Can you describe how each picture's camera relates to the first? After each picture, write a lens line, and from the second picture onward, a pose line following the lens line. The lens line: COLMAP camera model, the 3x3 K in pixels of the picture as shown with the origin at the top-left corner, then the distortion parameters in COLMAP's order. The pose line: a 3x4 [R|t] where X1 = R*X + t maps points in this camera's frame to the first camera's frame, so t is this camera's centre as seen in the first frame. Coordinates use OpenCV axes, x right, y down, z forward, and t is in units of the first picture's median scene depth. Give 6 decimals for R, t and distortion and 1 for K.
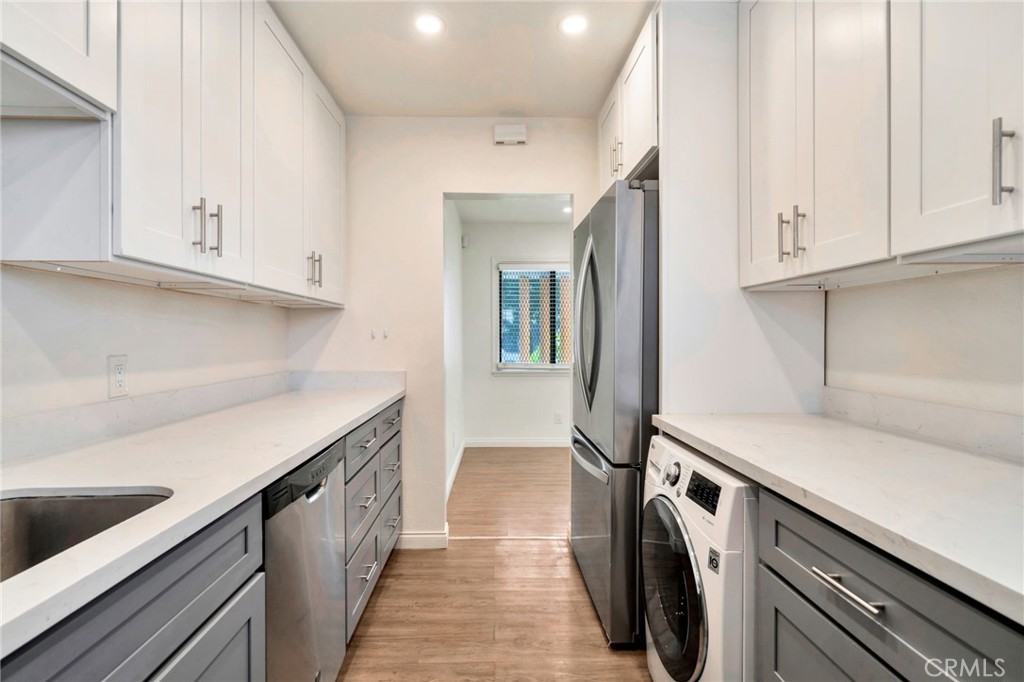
lens RADIAL K [[499.4, 0, 512.0], [0, 499.4, 341.0], [0, 0, 1]] dist [0.000120, 0.000568]
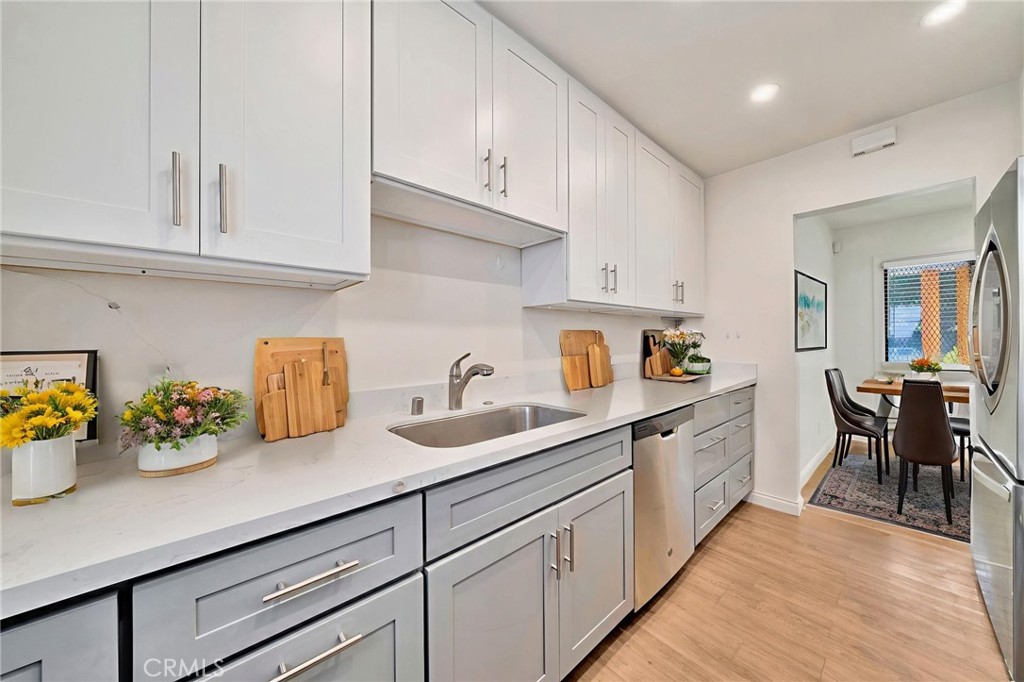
lens RADIAL K [[361.0, 0, 506.2], [0, 361.0, 341.7], [0, 0, 1]] dist [-0.002252, 0.000112]
pose [[0.636758, 0.002218, -0.771061, 0.113674], [0.001659, 0.999990, 0.004247, -0.000589], [0.771062, -0.003983, 0.636747, -0.090944]]
